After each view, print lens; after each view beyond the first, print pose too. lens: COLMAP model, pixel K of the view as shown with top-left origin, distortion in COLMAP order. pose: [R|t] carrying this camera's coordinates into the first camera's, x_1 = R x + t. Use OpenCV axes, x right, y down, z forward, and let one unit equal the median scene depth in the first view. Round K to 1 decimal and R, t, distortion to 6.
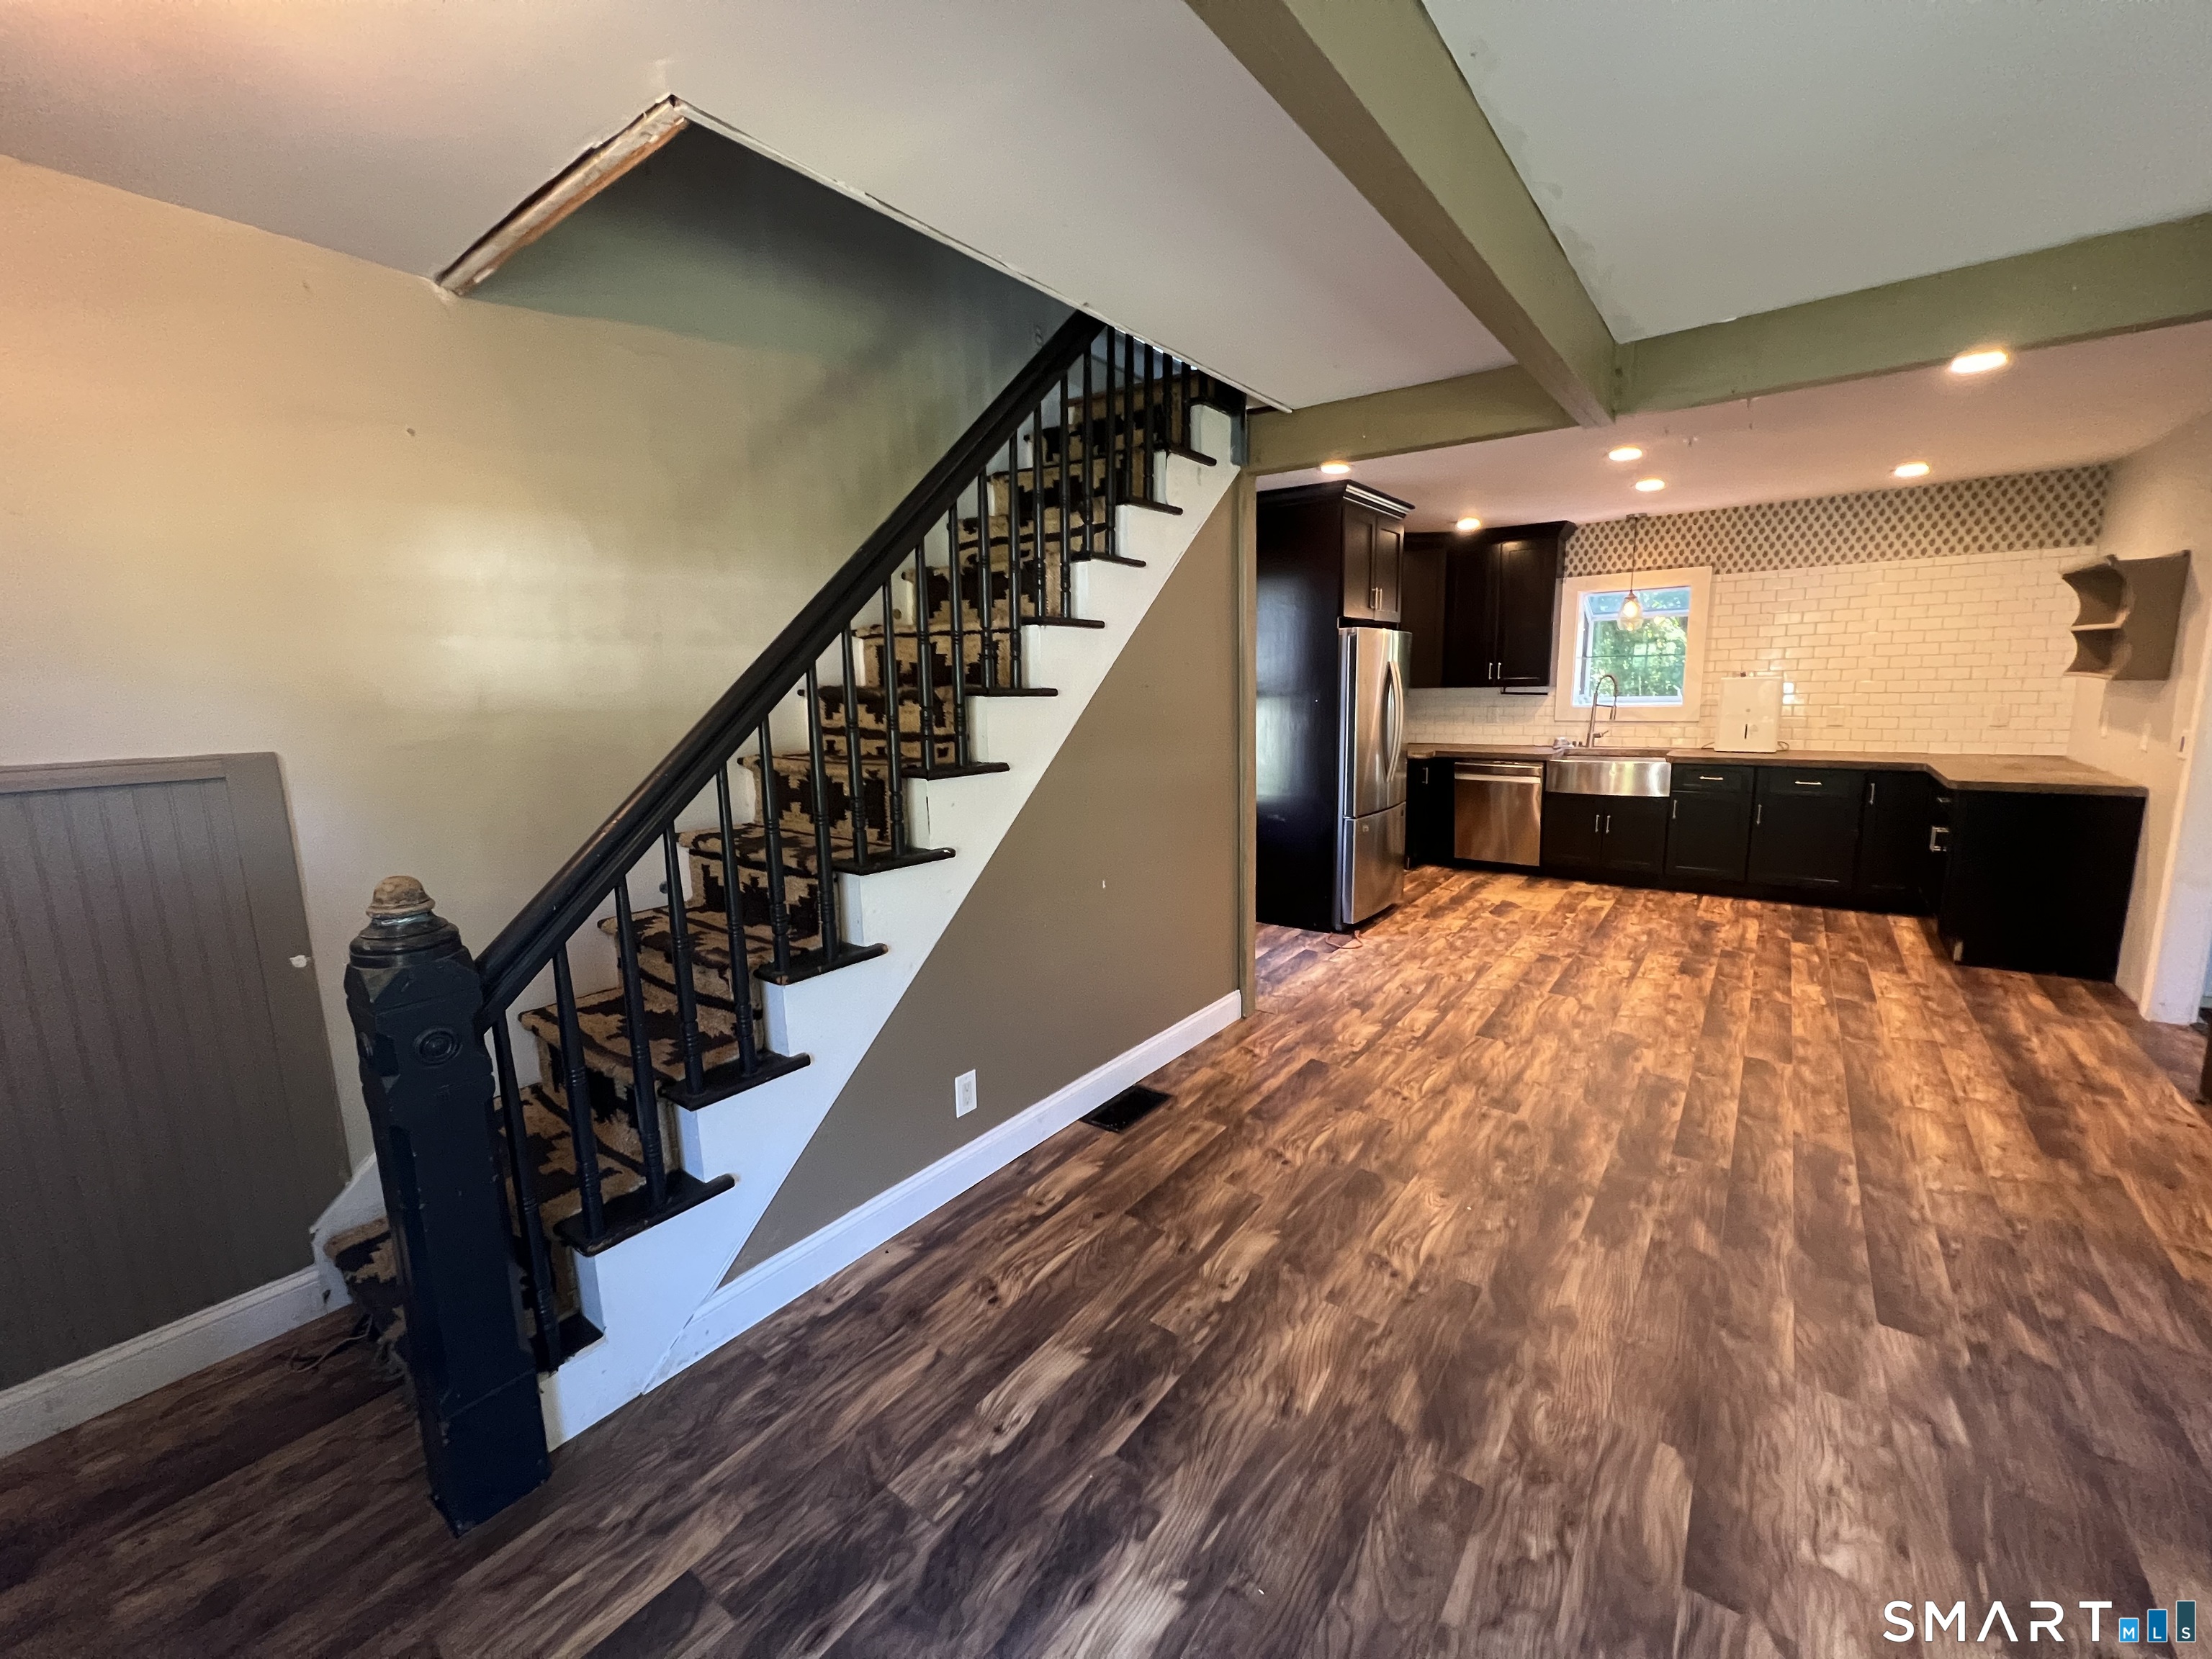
lens RADIAL K [[882.1, 0, 1103.6], [0, 882.1, 830.1], [0, 0, 1]] dist [-0.004663, 0.001593]
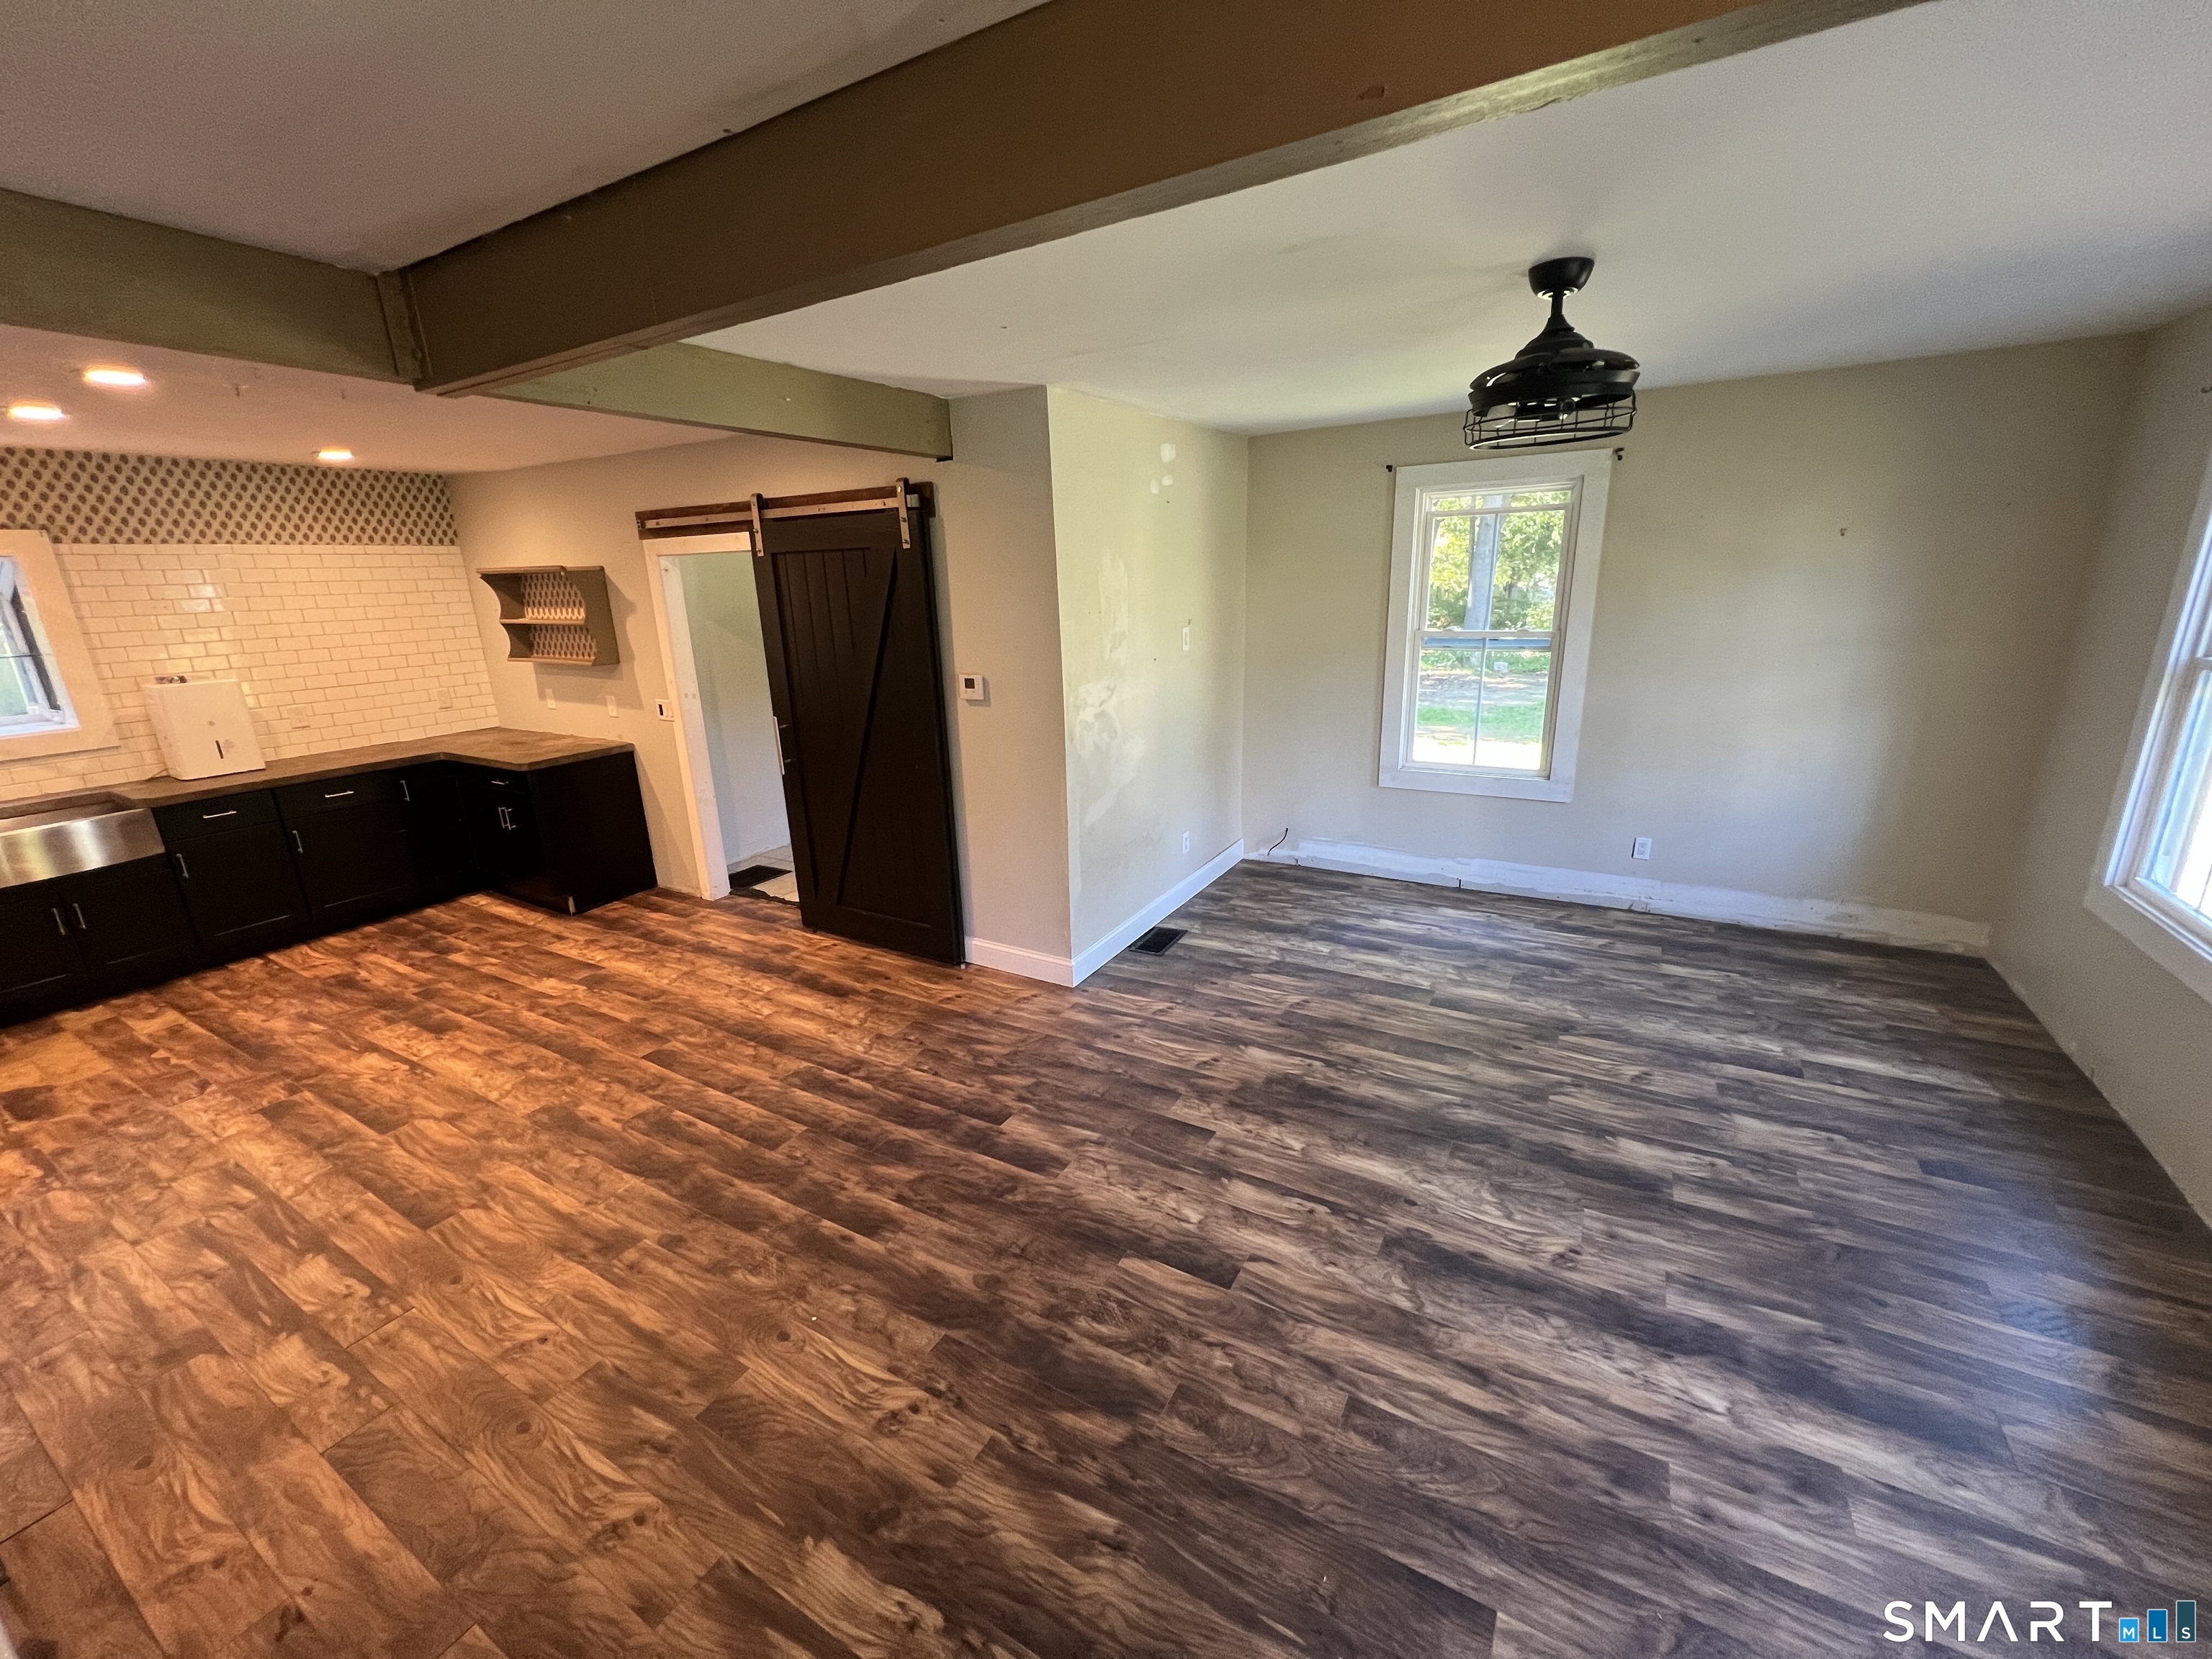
lens RADIAL K [[882.1, 0, 1105.3], [0, 882.1, 829.7], [0, 0, 1]] dist [-0.004663, 0.001593]
pose [[-0.125117, -0.247968, 0.960655, -0.203645], [0.200128, 0.942053, 0.269231, -0.125617], [-0.971748, 0.225939, -0.068241, 0.371474]]
